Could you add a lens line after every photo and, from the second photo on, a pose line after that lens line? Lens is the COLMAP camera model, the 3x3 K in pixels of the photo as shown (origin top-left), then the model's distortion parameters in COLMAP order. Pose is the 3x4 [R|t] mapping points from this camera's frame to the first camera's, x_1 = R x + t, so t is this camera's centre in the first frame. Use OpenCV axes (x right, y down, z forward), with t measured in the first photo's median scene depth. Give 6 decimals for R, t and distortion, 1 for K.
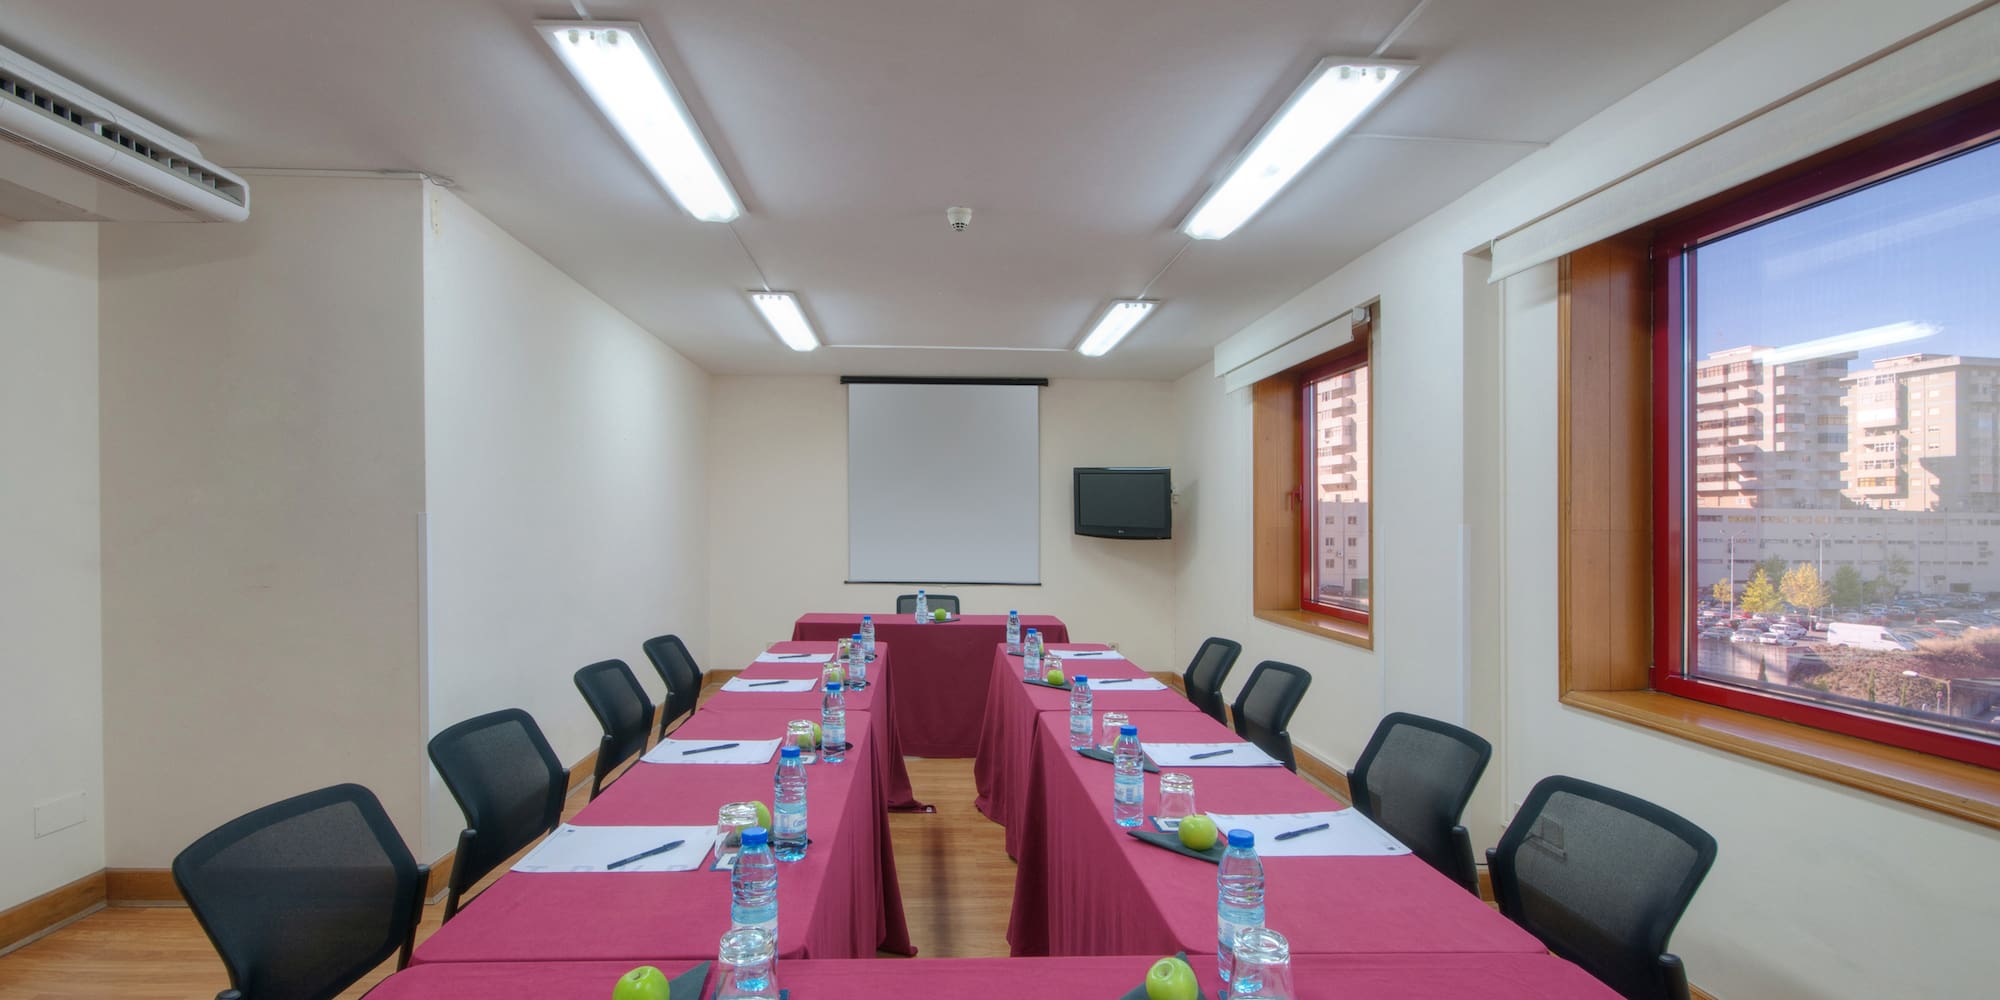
lens RADIAL K [[949.0, 0, 999.9], [0, 949.0, 555.9], [0, 0, 1]] dist [0.000699, 0.000153]
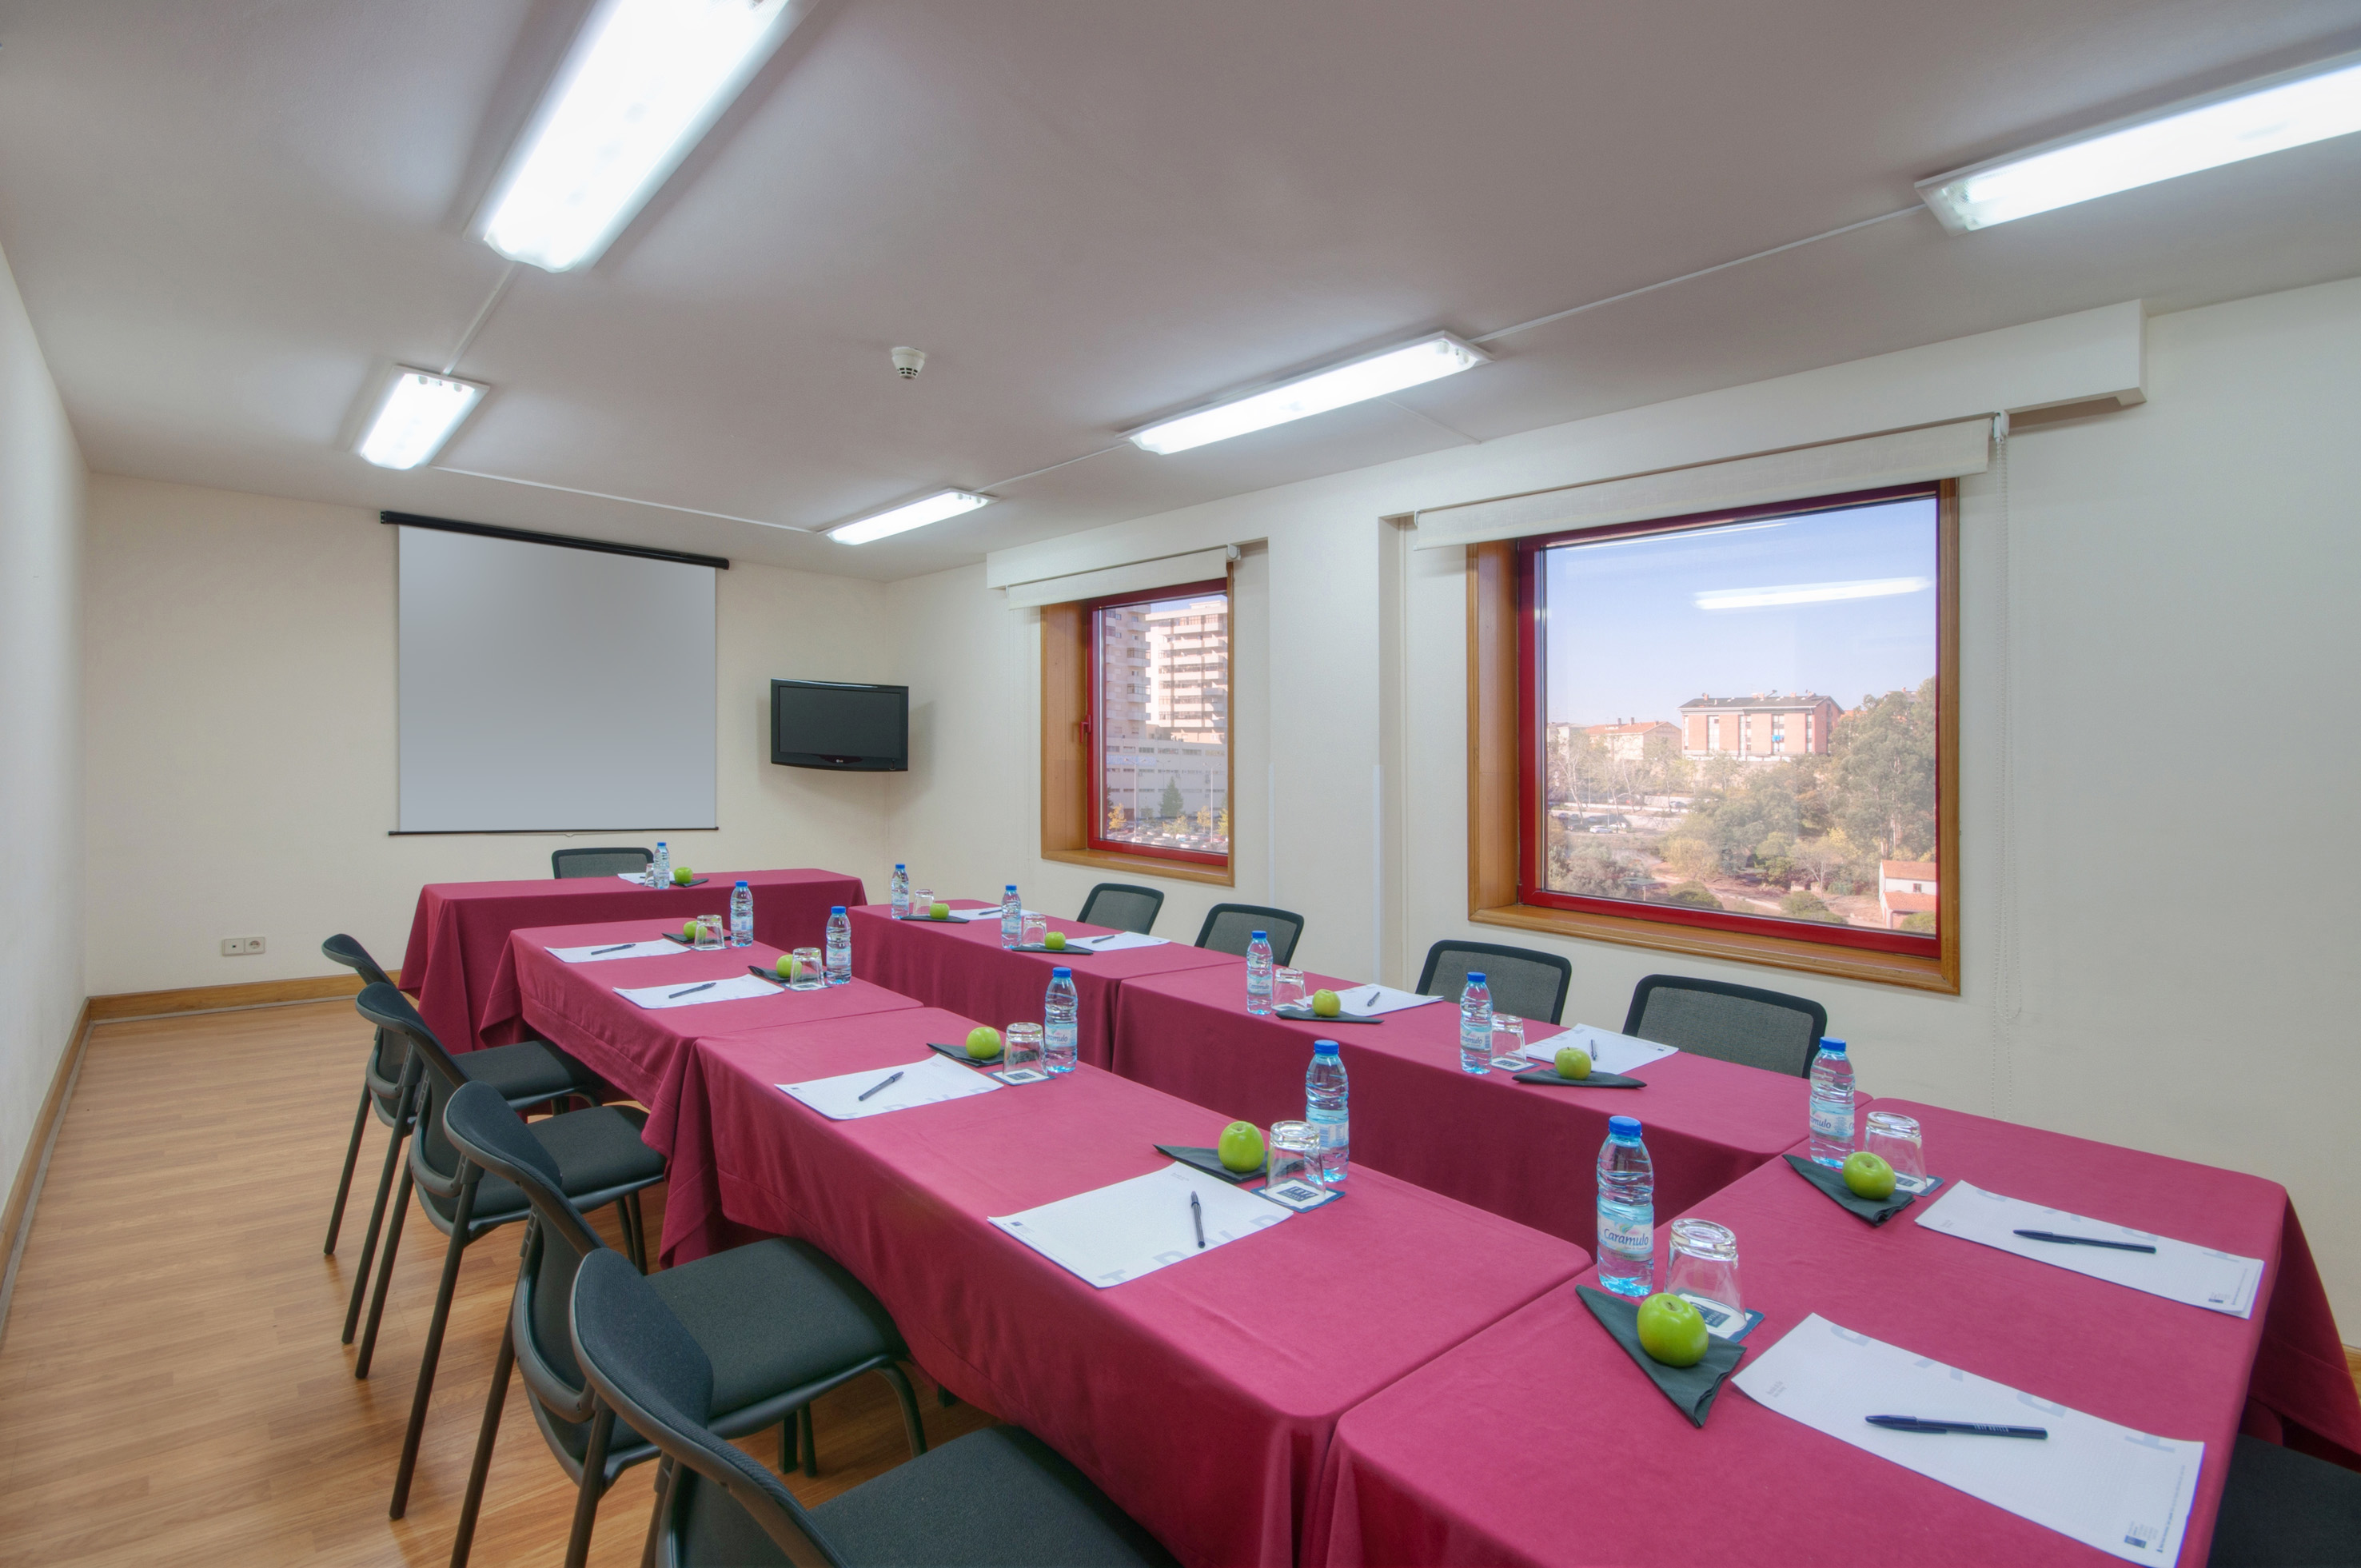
lens RADIAL K [[1094.3, 0, 1180.5], [0, 1094.3, 784.0], [0, 0, 1]] dist [-0.014931, 0.000029]
pose [[0.760386, 0.000000, 0.649472, -0.264935], [0.000088, 1.000000, -0.000103, -0.006356], [-0.649472, 0.000135, 0.760386, 0.103430]]
